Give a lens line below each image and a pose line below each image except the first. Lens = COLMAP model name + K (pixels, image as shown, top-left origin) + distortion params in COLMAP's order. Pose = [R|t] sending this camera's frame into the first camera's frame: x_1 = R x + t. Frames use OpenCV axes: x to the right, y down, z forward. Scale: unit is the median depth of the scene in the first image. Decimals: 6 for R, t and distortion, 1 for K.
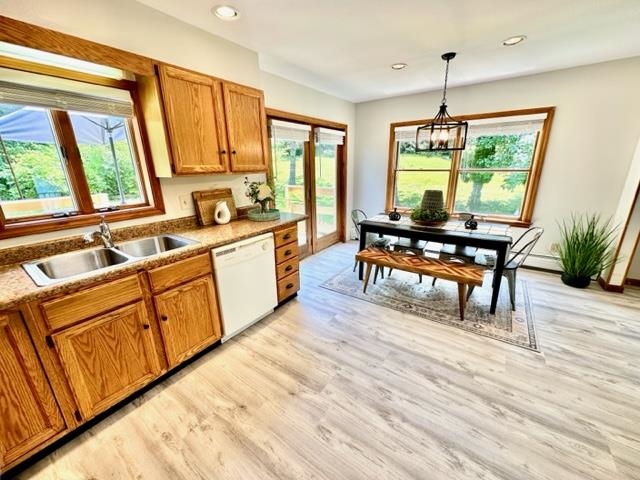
lens RADIAL K [[255.0, 0, 320.7], [0, 255.0, 240.1], [0, 0, 1]] dist [-0.003353, 0.000806]
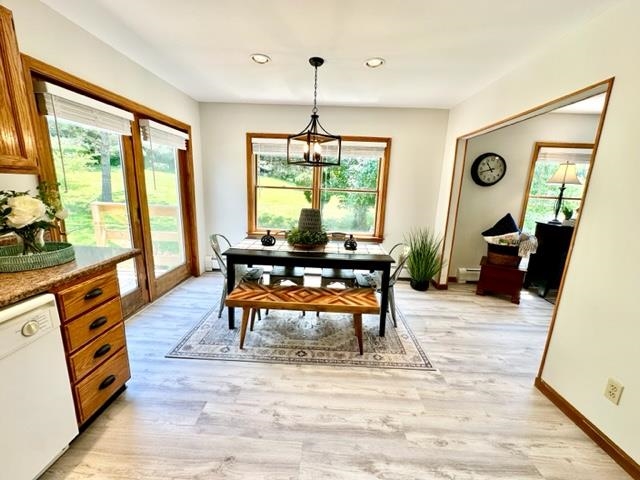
lens RADIAL K [[255.0, 0, 319.8], [0, 255.0, 241.0], [0, 0, 1]] dist [-0.003353, 0.000806]
pose [[0.836329, -0.065603, 0.544288, -0.018233], [0.104911, 0.993618, -0.041442, -0.049862], [-0.538096, 0.091761, 0.837874, 0.278866]]
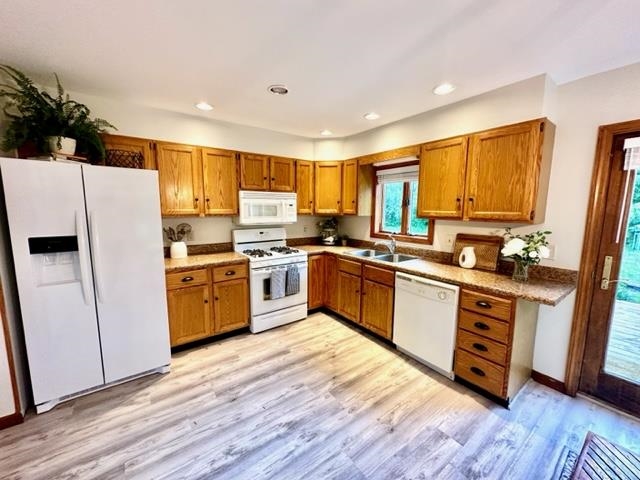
lens RADIAL K [[255.0, 0, 321.3], [0, 255.0, 241.4], [0, 0, 1]] dist [-0.003353, 0.000806]
pose [[-0.316974, 0.139417, -0.938131, 0.676914], [-0.272122, 0.934180, 0.230774, -0.224361], [0.908558, 0.328435, -0.258172, 0.667982]]
